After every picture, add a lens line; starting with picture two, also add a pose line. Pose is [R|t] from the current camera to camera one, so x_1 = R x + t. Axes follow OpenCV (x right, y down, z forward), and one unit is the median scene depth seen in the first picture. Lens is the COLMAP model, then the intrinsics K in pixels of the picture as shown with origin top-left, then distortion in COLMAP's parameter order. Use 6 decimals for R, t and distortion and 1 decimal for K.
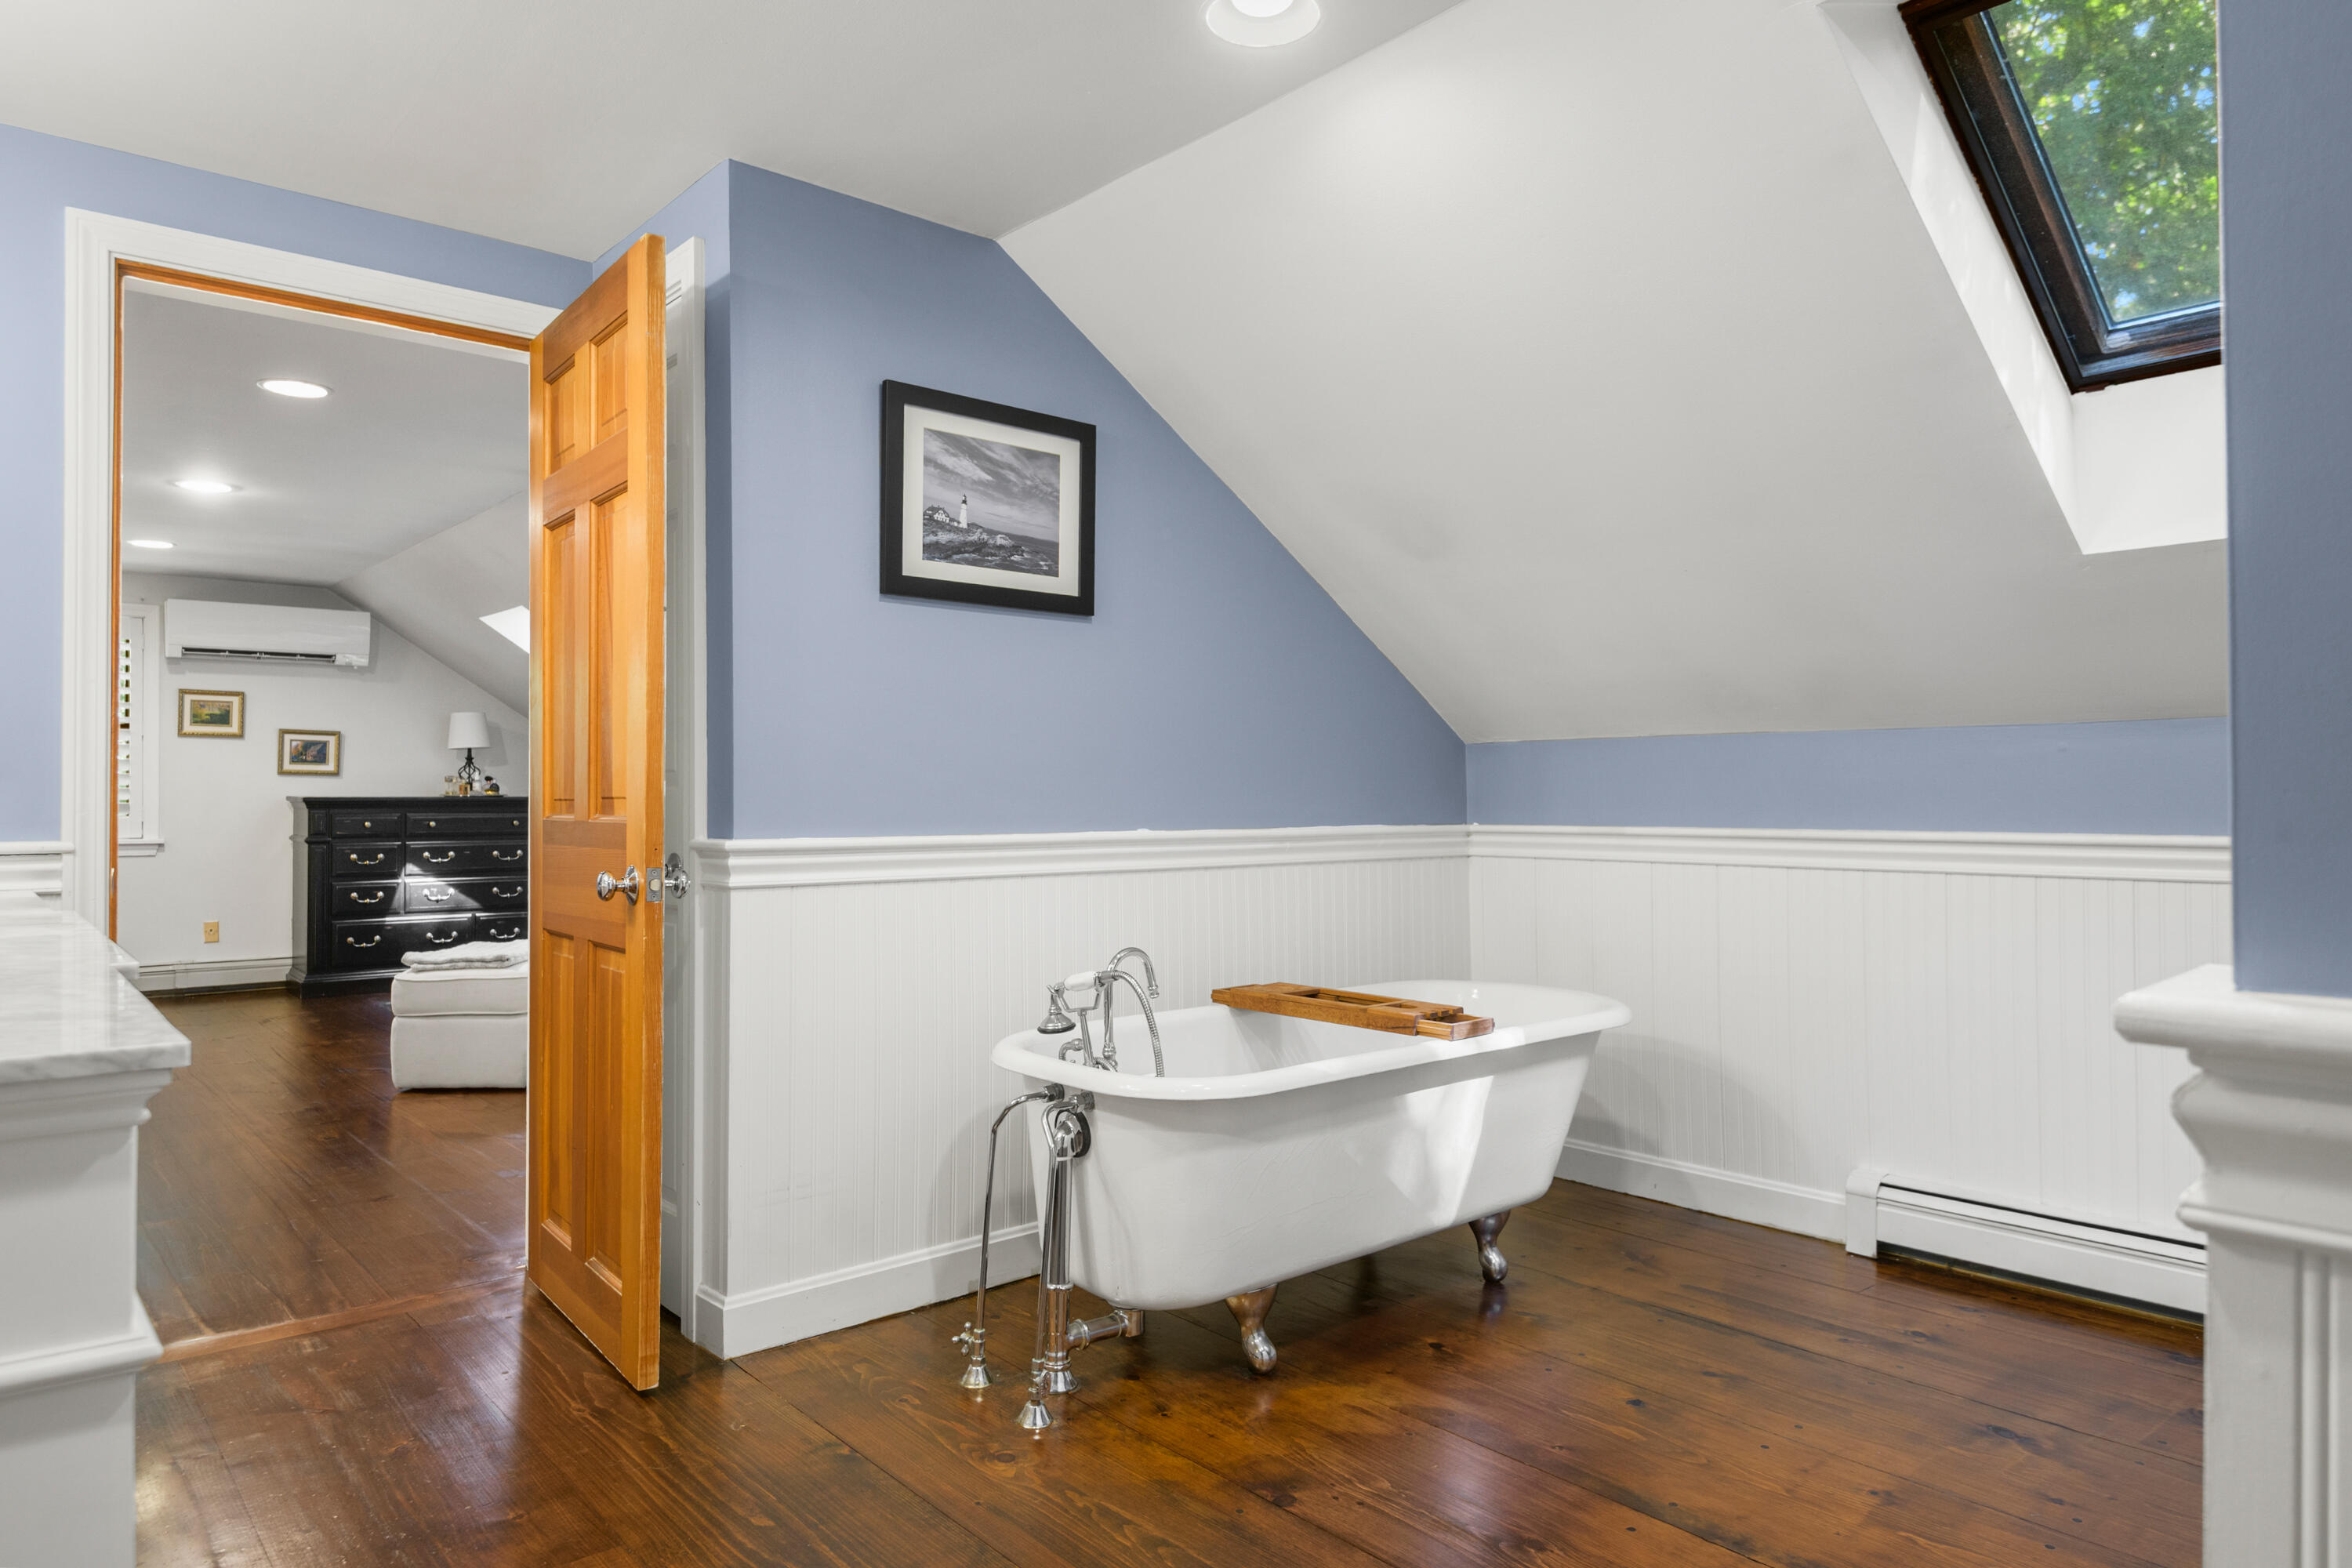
lens RADIAL K [[1444.7, 0, 1174.9], [0, 1444.7, 779.2], [0, 0, 1]] dist [0.009980, -0.000012]
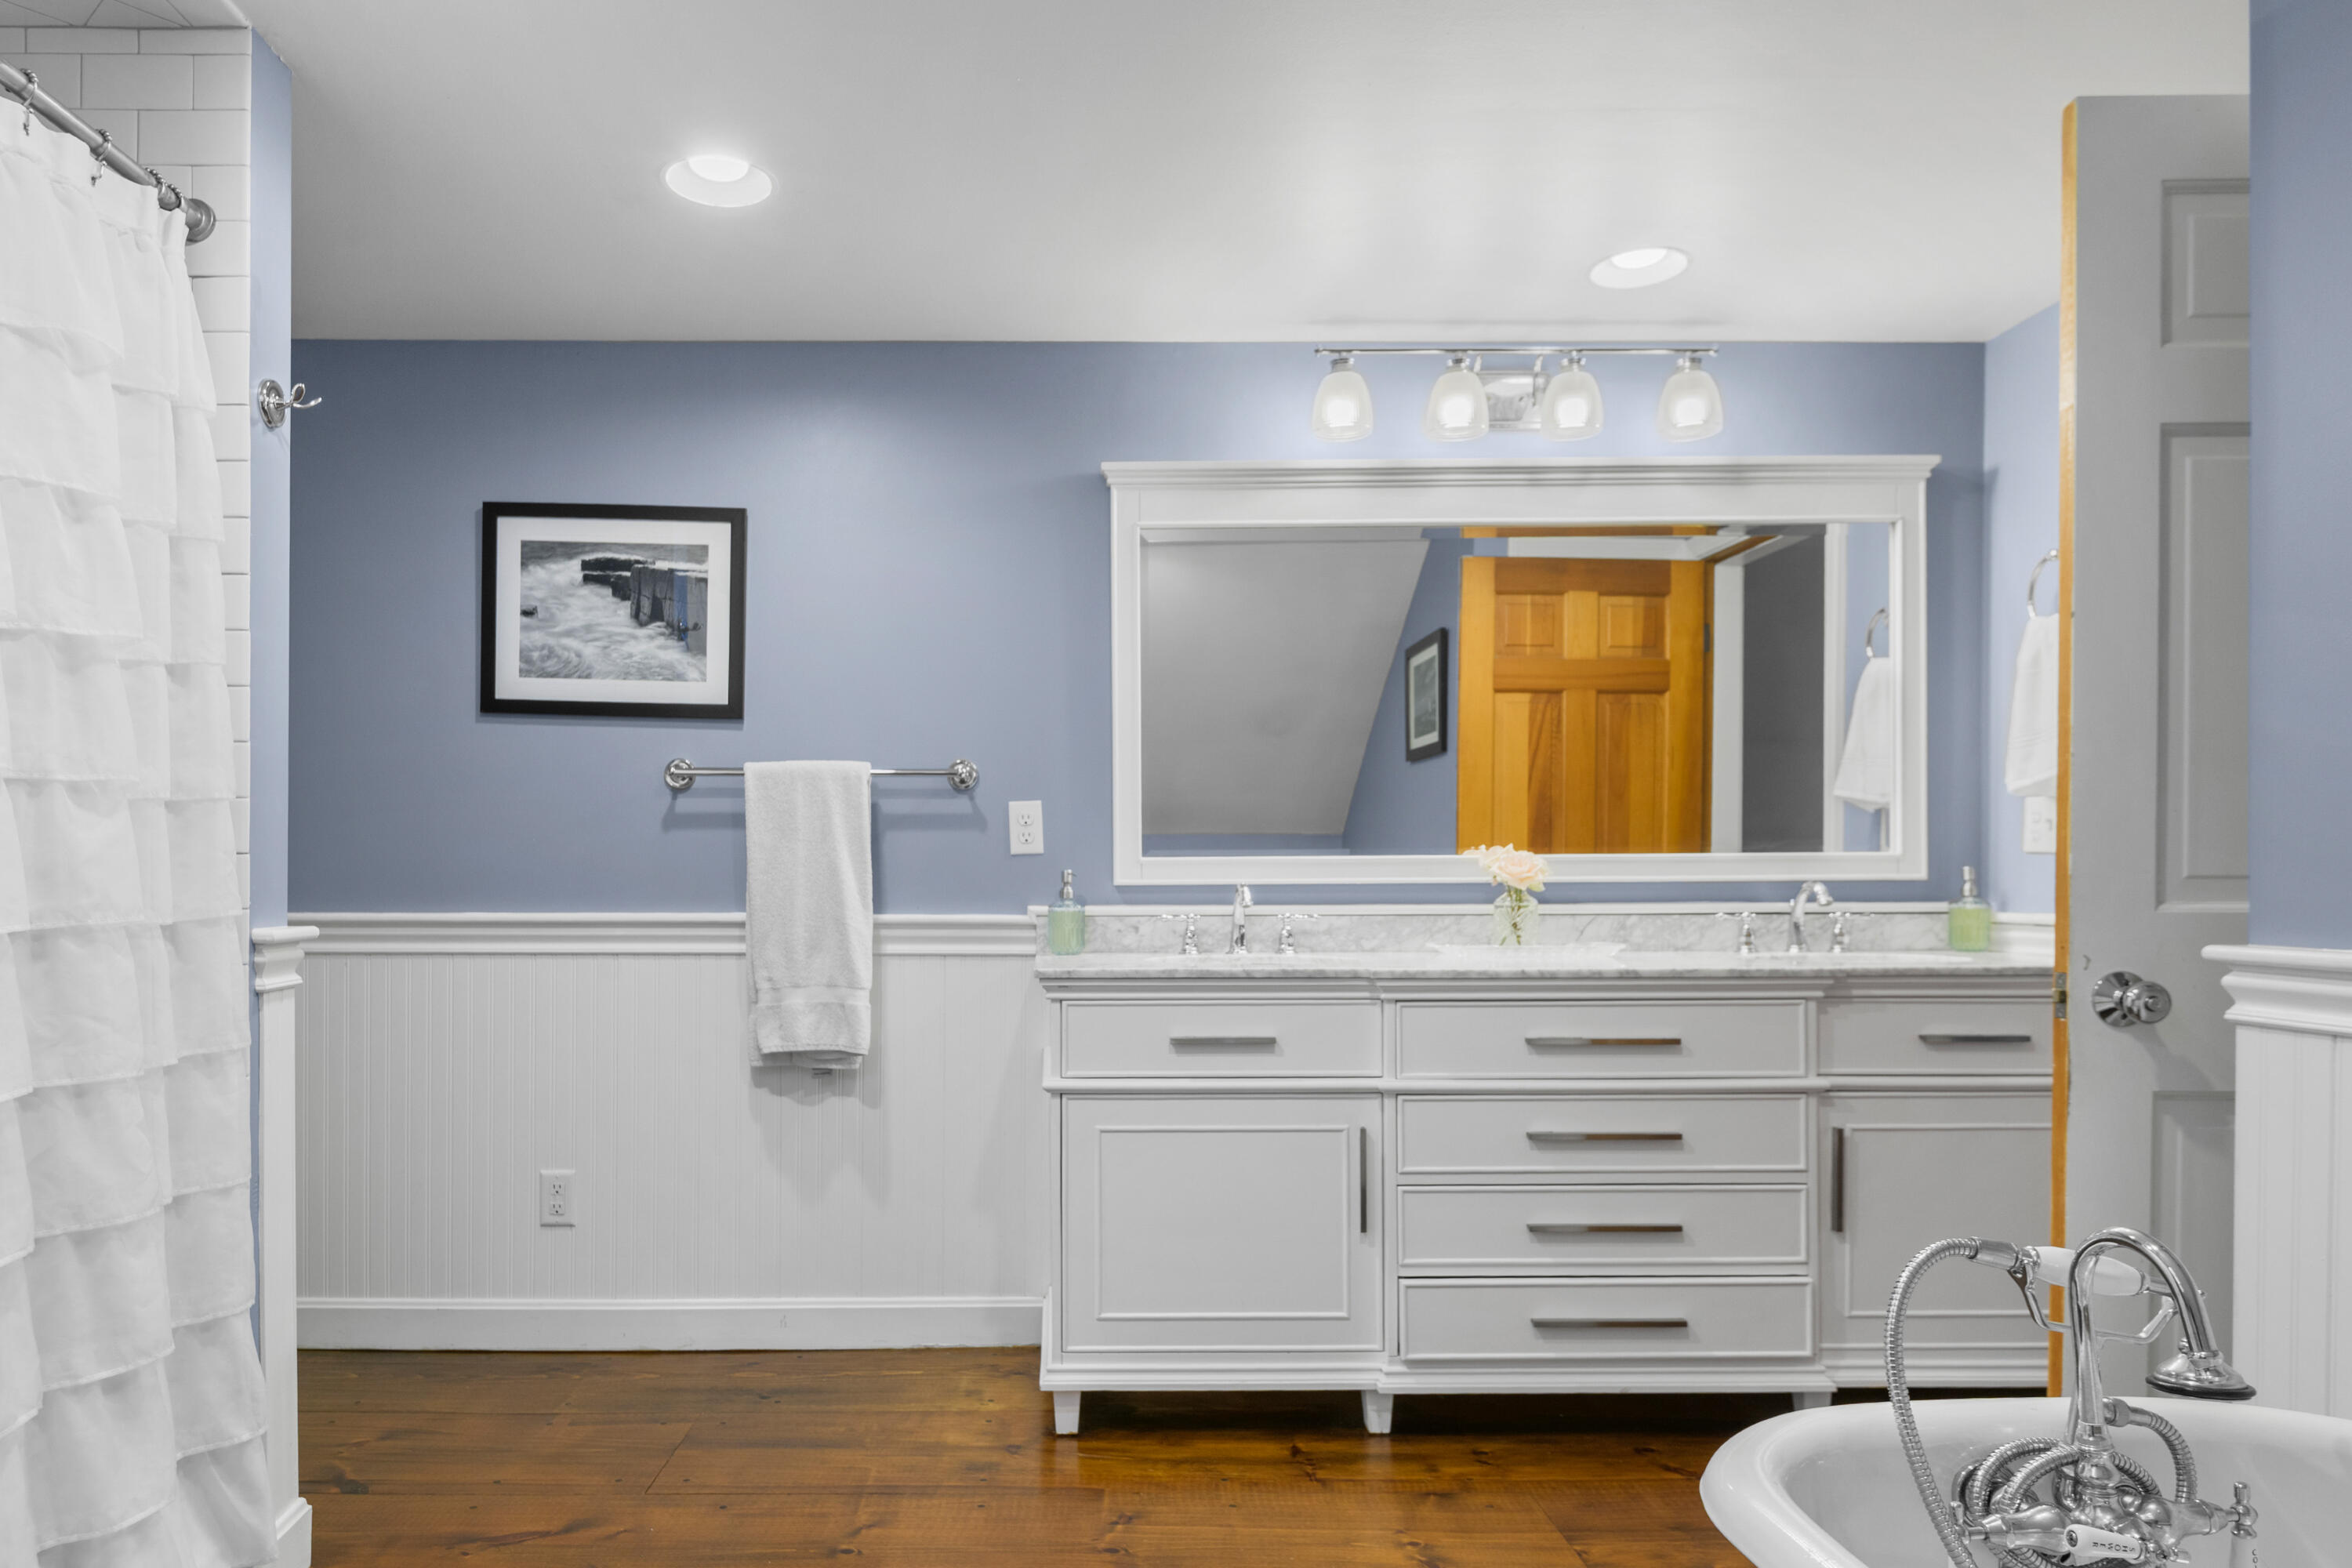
lens RADIAL K [[1432.8, 0, 1125.4], [0, 1432.8, 865.3], [0, 0, 1]] dist [0.008609, -0.009156]
pose [[-0.648639, -0.002272, -0.761093, 0.420764], [0.012859, 0.999820, -0.013944, 0.009167], [0.760988, -0.018832, -0.648493, 0.929248]]
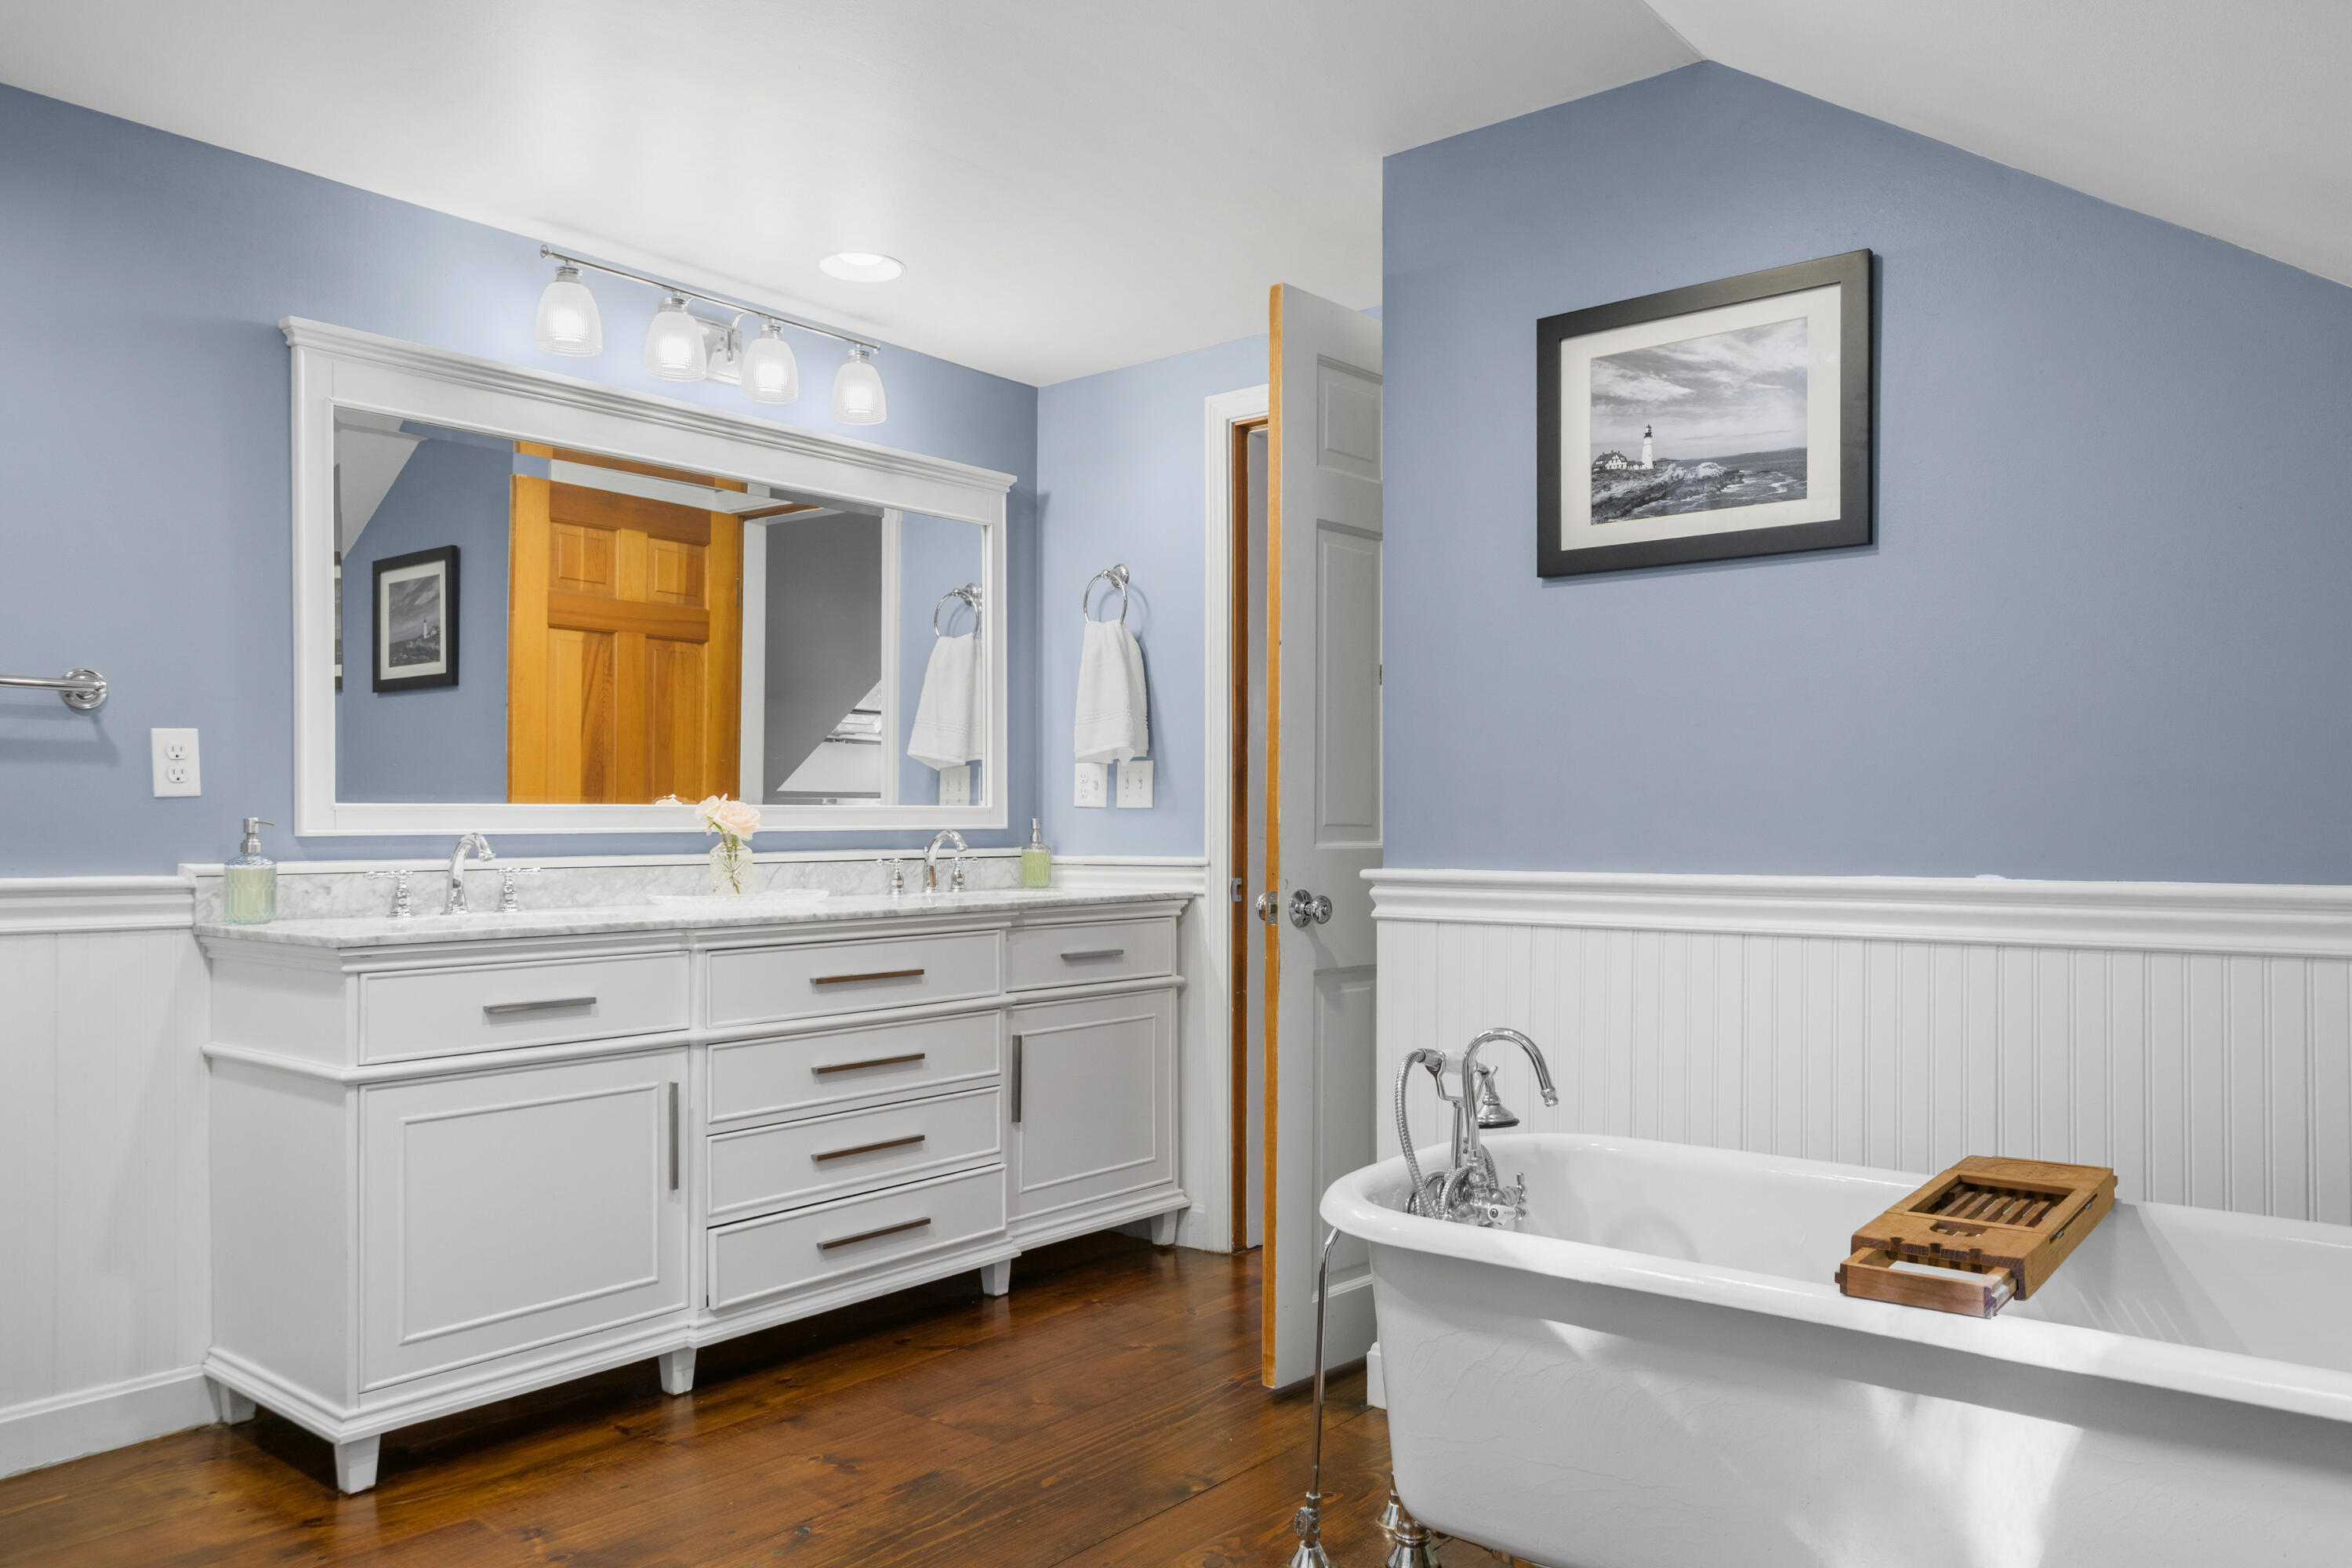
lens RADIAL K [[1657.2, 0, 1171.3], [0, 1657.2, 805.8], [0, 0, 1]] dist [0.017996, -0.011479]
pose [[0.166479, -0.010628, -0.985988, 0.677268], [0.014239, 0.999864, -0.008374, 0.006731], [0.985942, -0.012646, 0.166608, 0.611884]]
